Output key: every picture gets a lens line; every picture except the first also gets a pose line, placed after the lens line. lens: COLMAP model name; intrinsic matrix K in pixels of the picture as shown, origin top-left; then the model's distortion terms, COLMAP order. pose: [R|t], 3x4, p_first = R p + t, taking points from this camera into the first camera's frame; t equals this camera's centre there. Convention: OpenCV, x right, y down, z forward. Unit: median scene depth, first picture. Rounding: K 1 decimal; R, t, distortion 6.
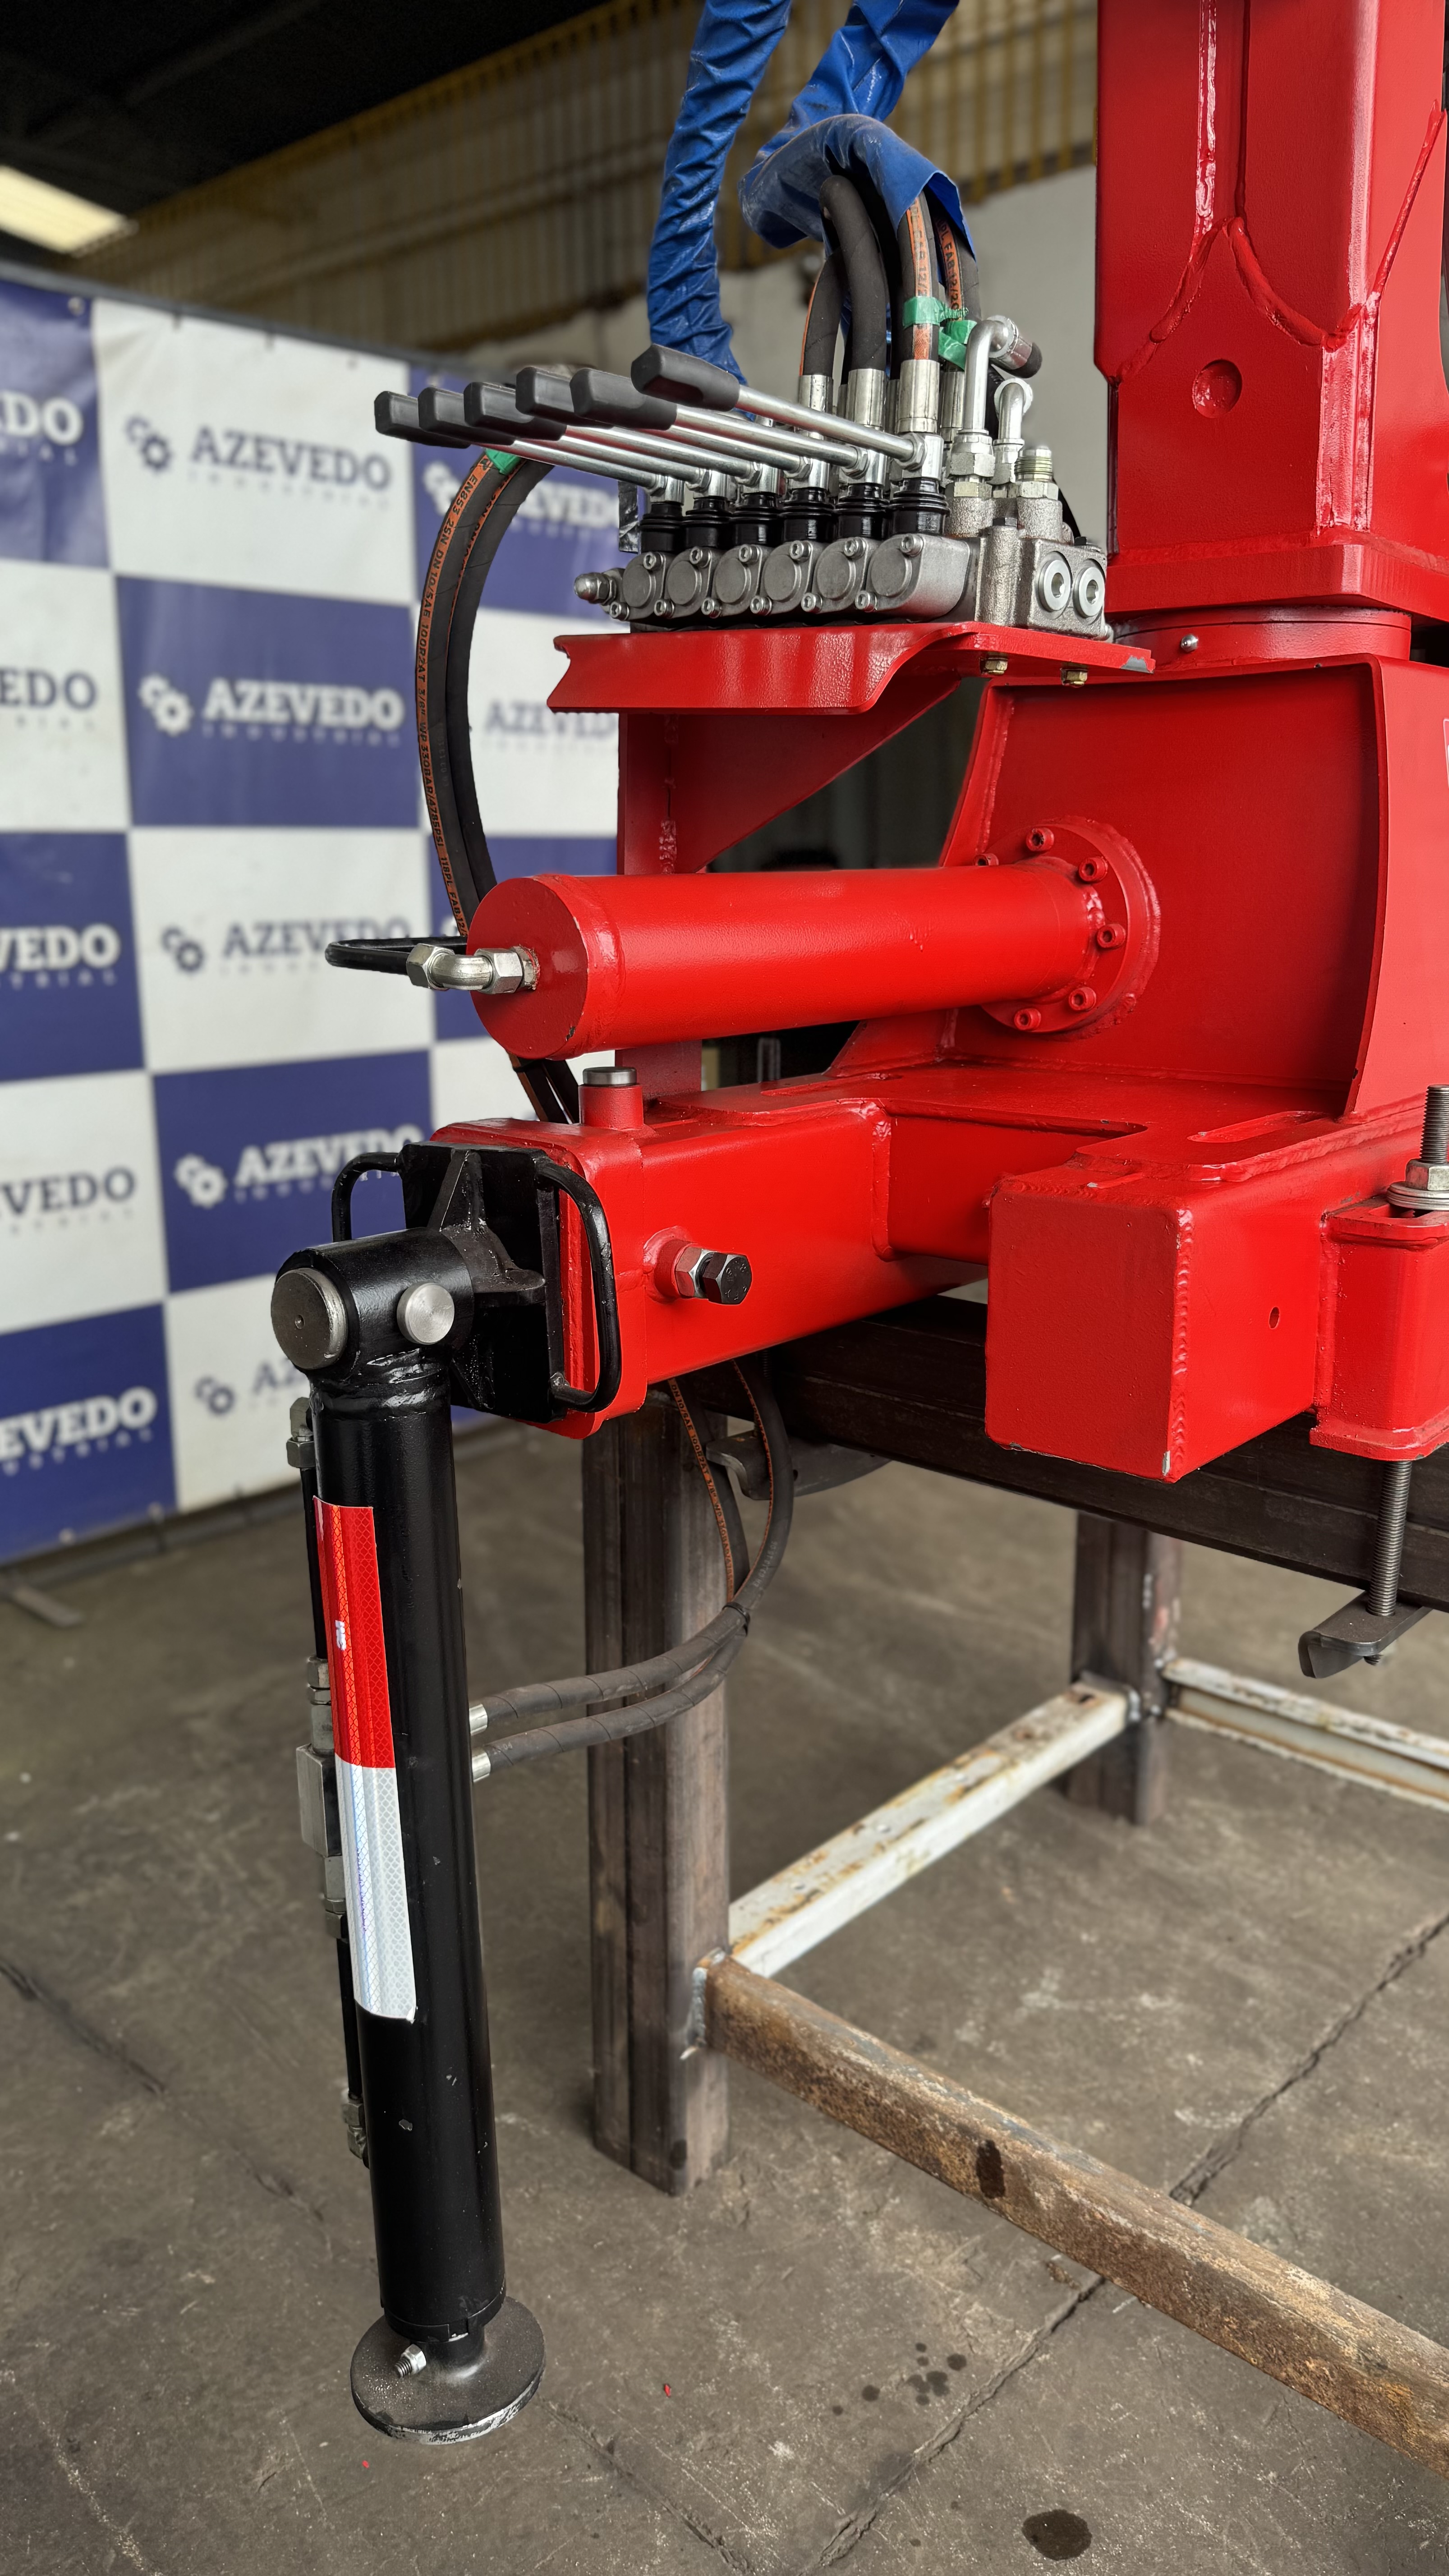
lens RADIAL K [[1823.9, 0, 716.9], [0, 1823.9, 1336.3], [0, 0, 1]] dist [0.048220, -0.083106]
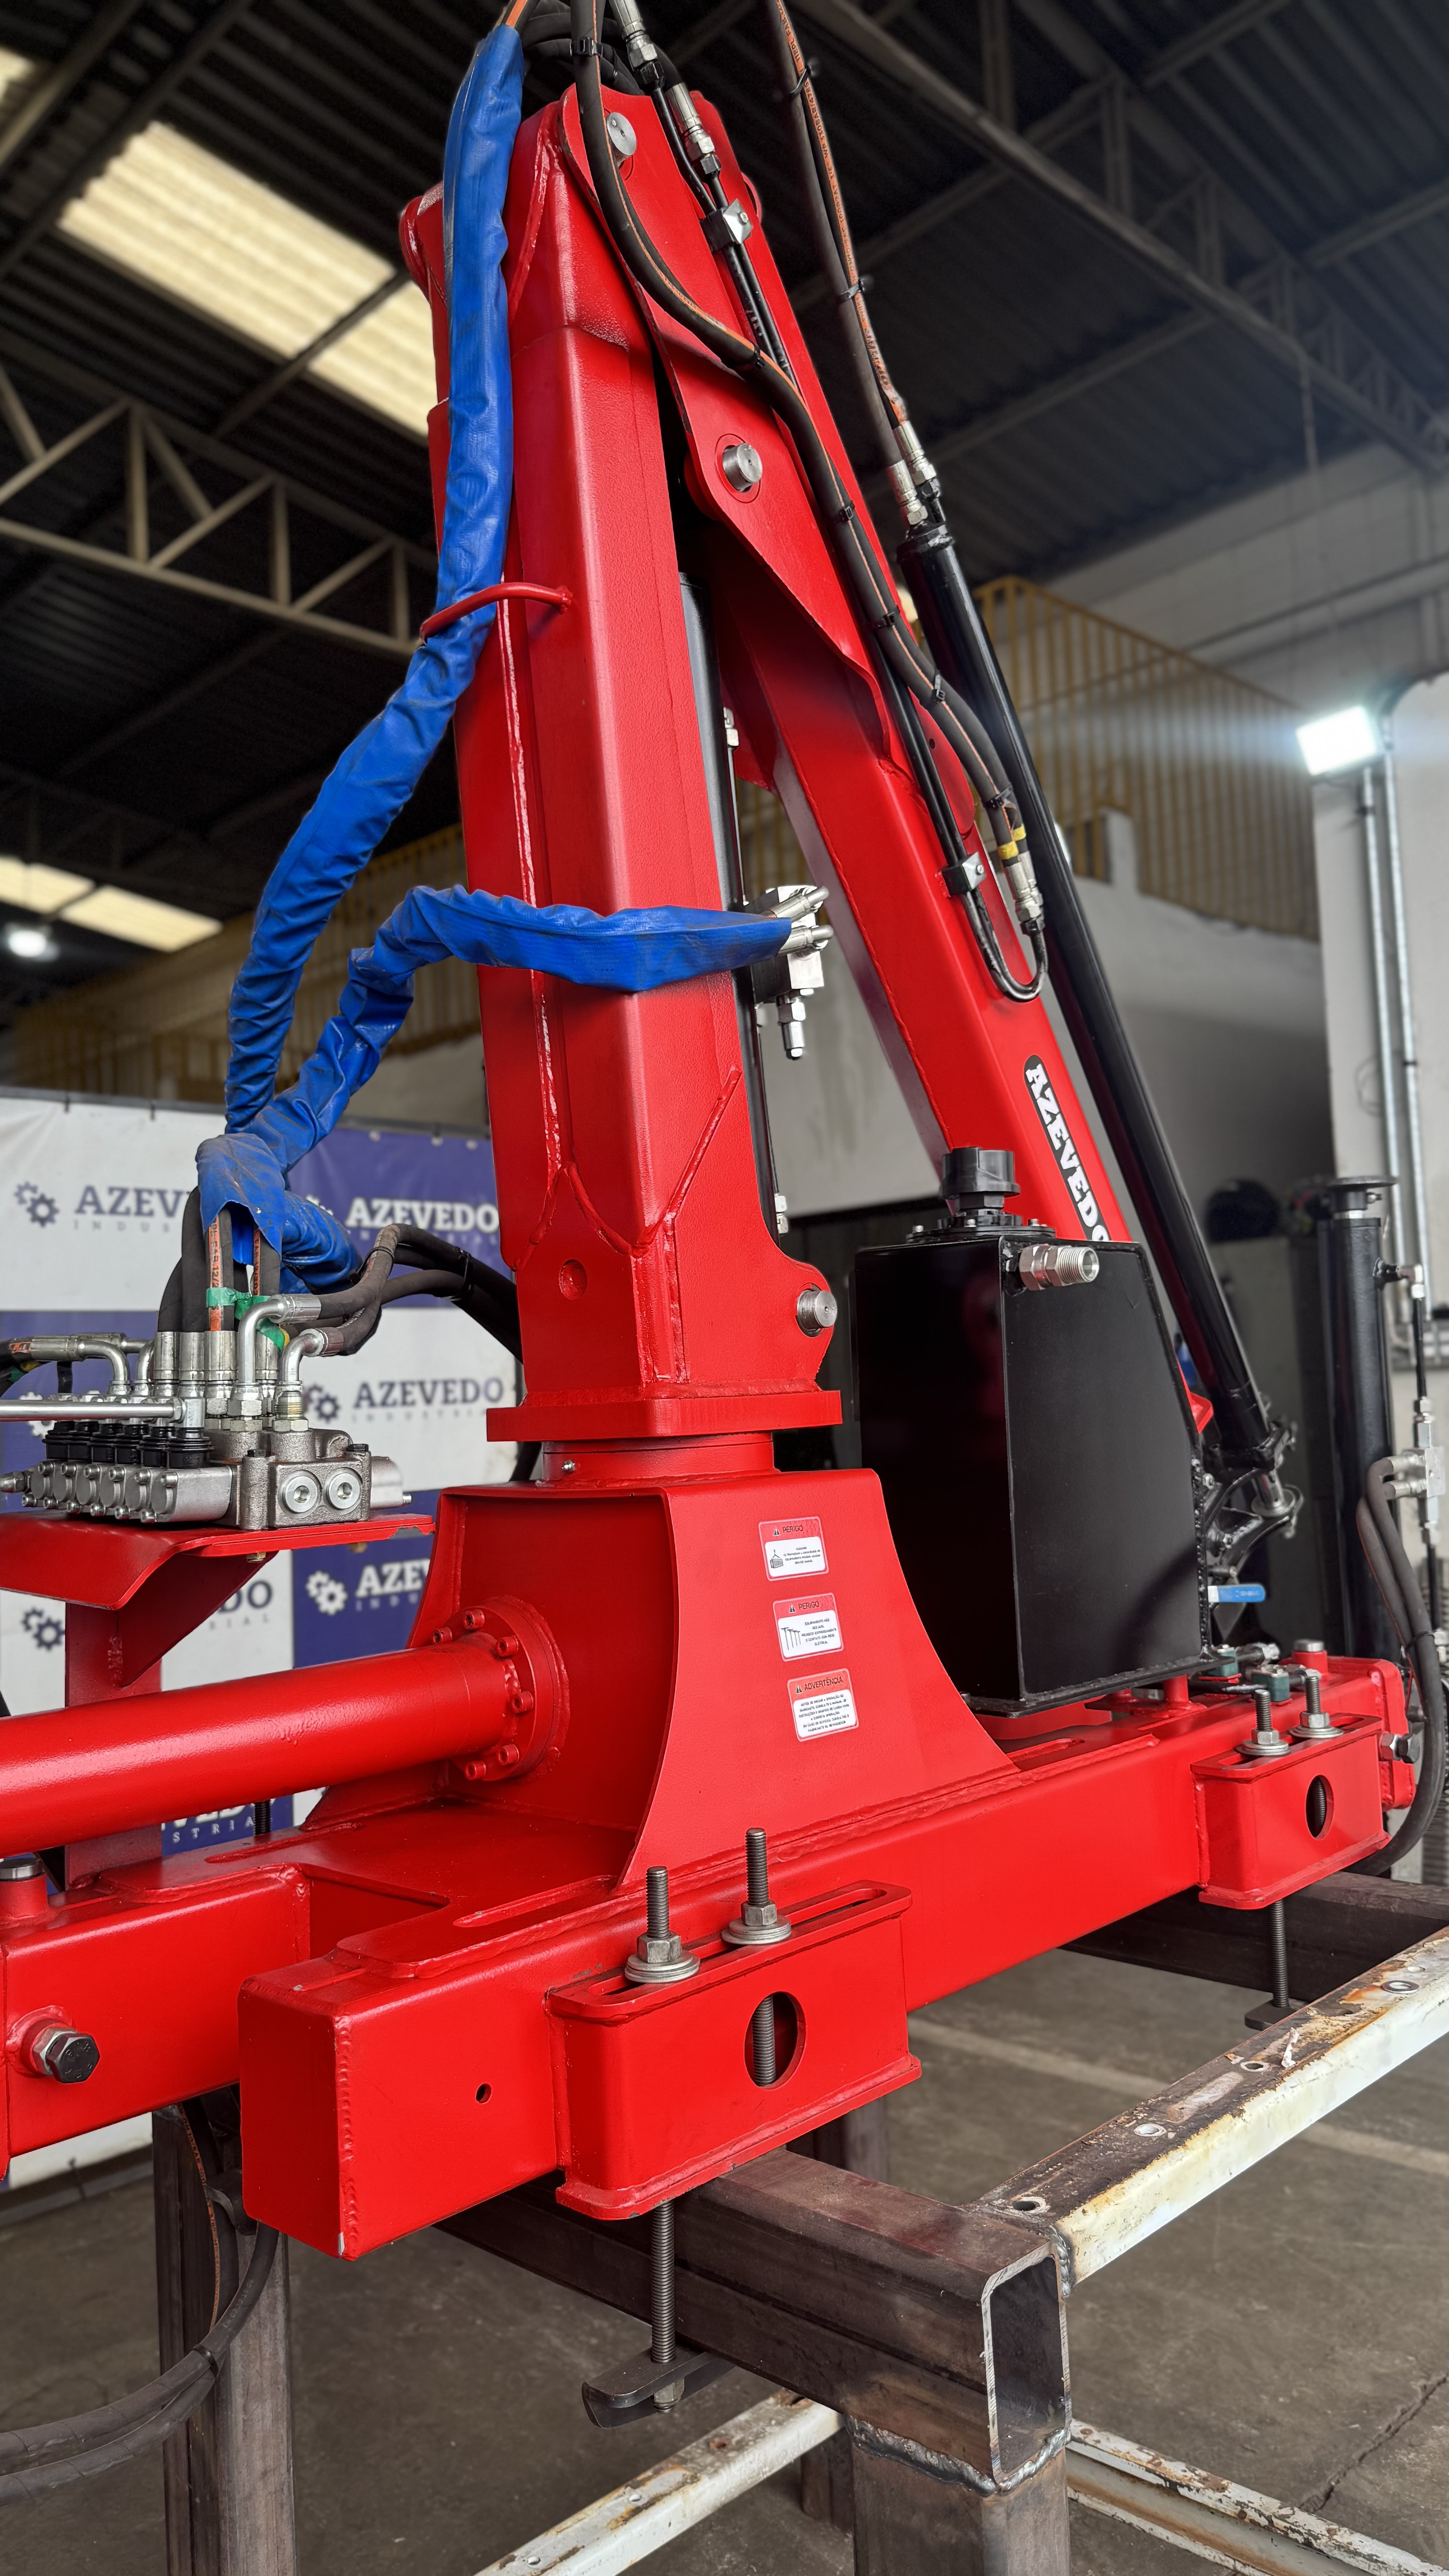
lens RADIAL K [[1823.9, 0, 716.9], [0, 1823.9, 1336.3], [0, 0, 1]] dist [0.048220, -0.083106]
pose [[0.998601, -0.043908, -0.029464, 0.394914], [0.032949, 0.952500, -0.302751, -0.085679], [0.041357, 0.301357, 0.952614, -0.194726]]
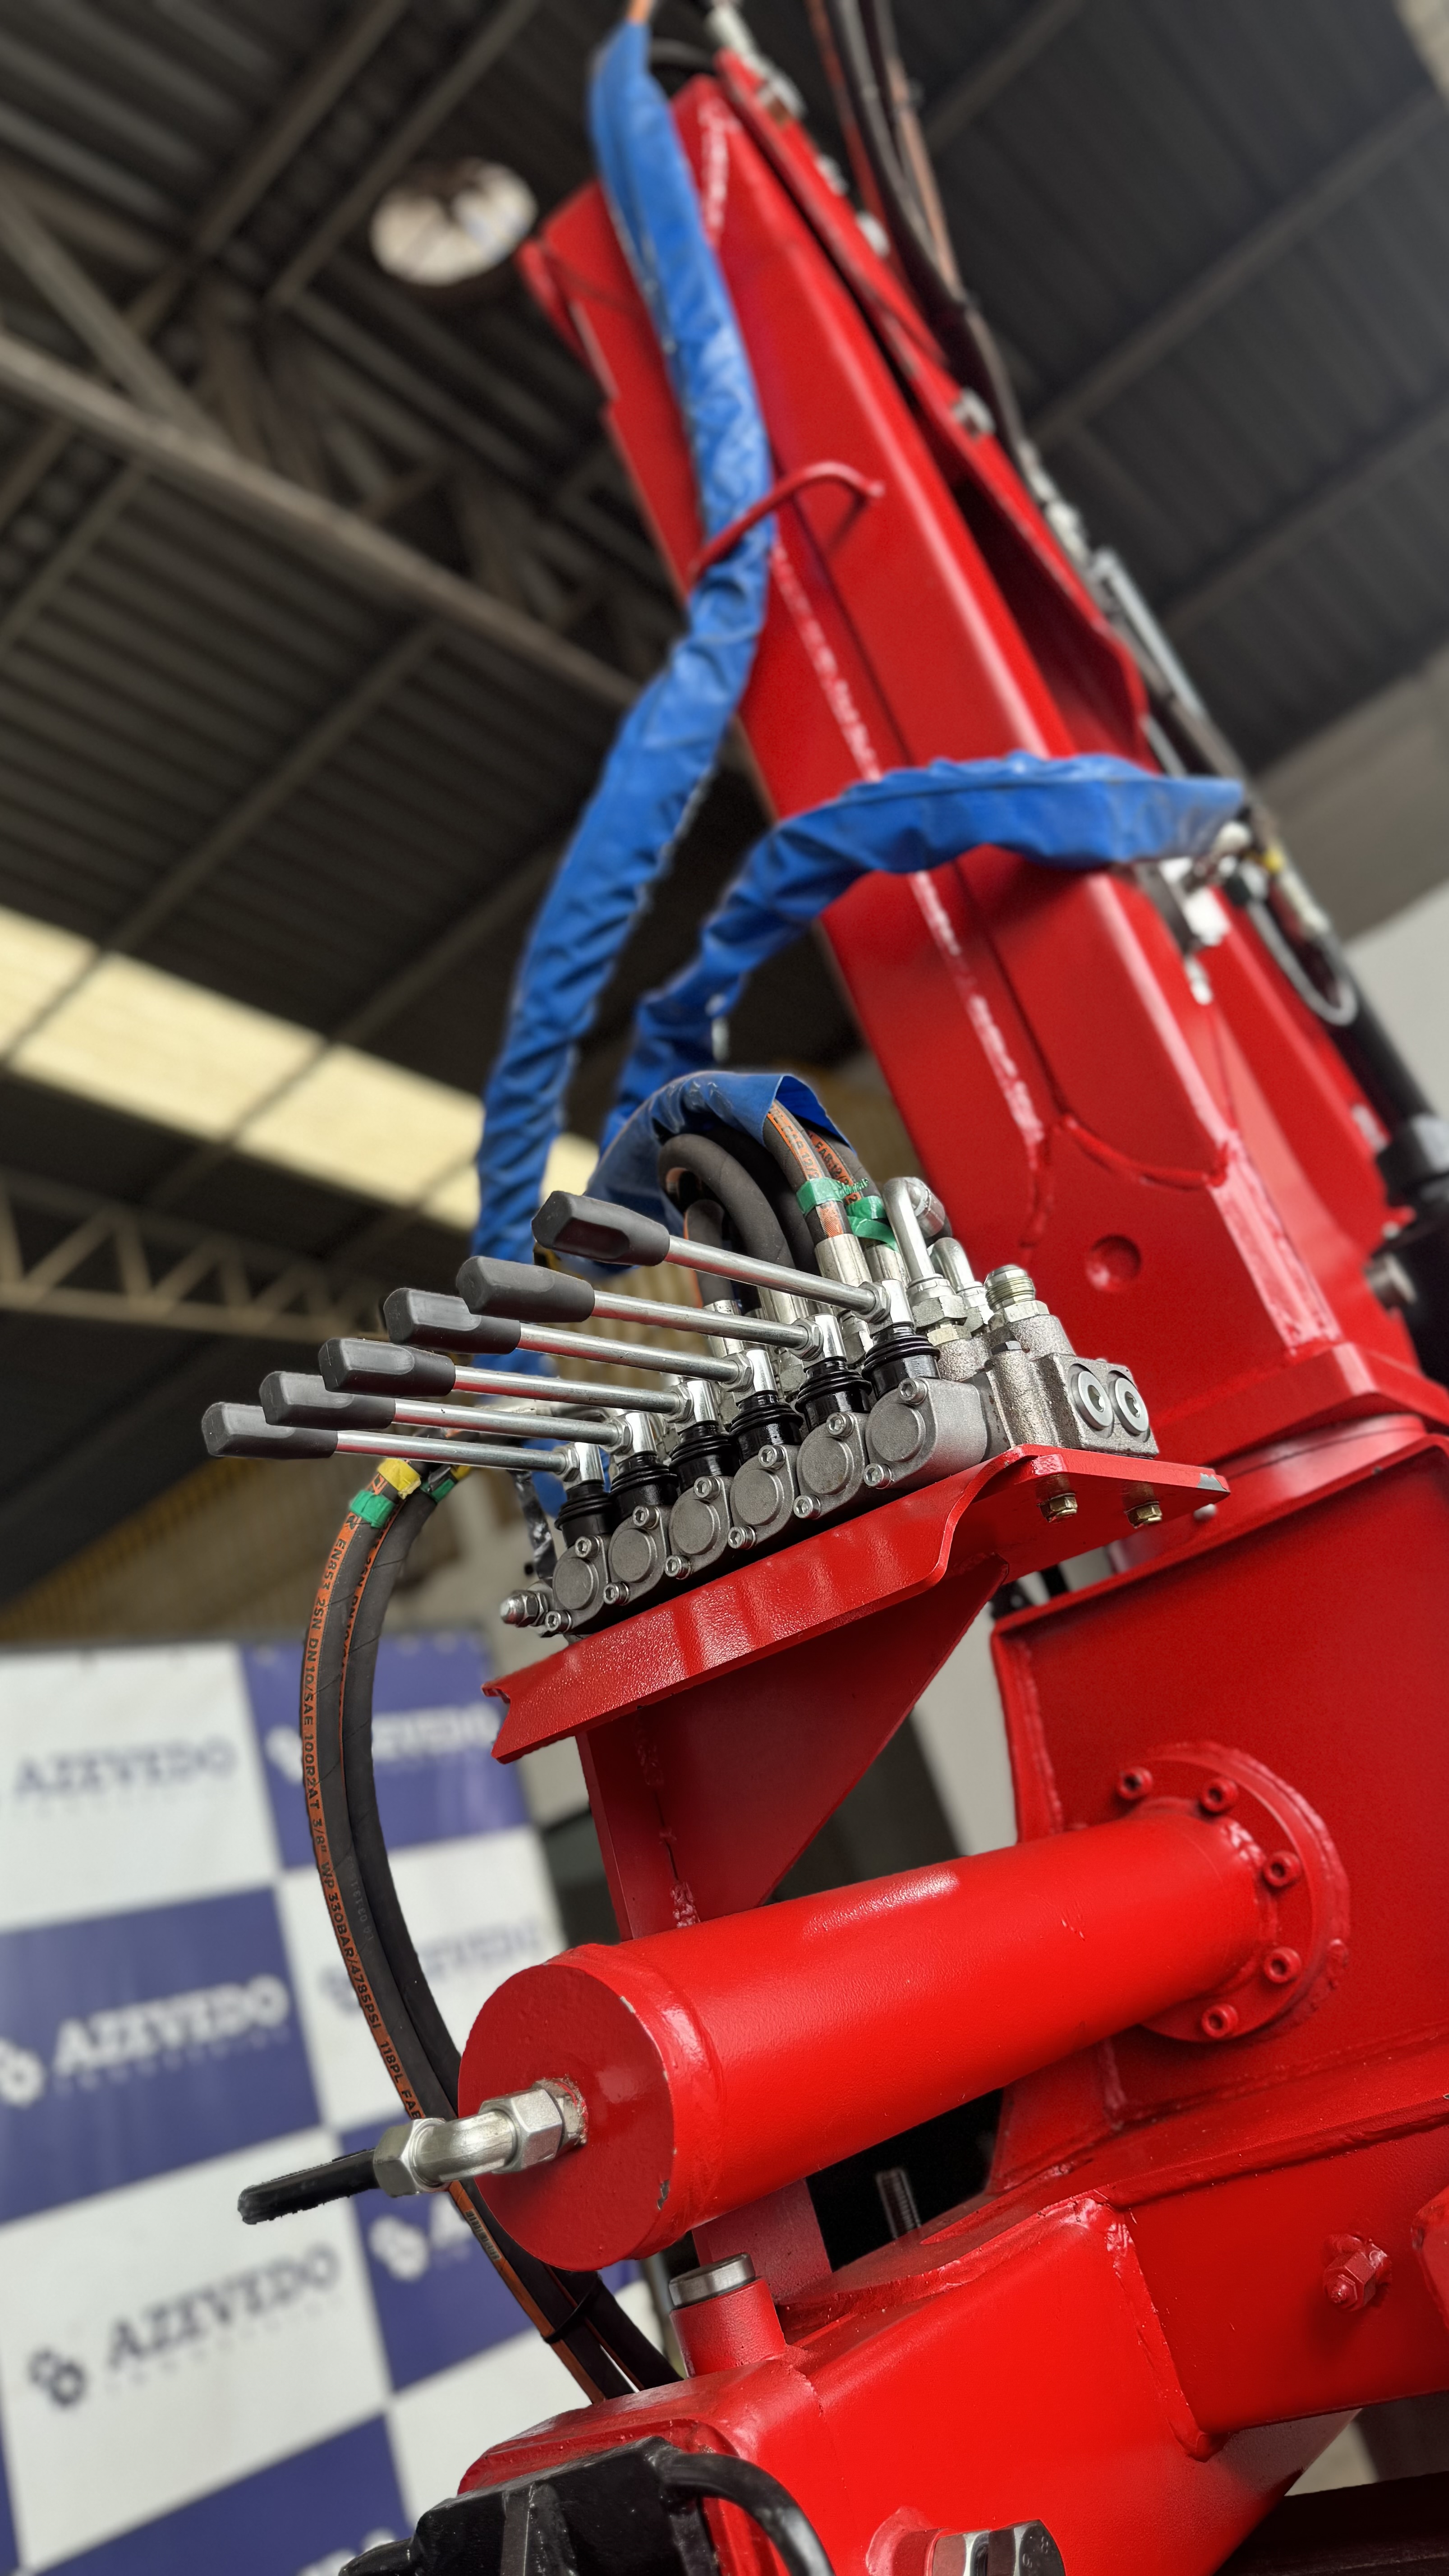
lens RADIAL K [[1864.6, 0, 712.5], [0, 1864.6, 1297.6], [0, 0, 1]] dist [0.000498, -0.005598]
pose [[0.953549, -0.261010, 0.150392, -0.060489], [0.298521, 0.751863, -0.587866, -0.016726], [0.040365, 0.605454, 0.794856, 0.252603]]
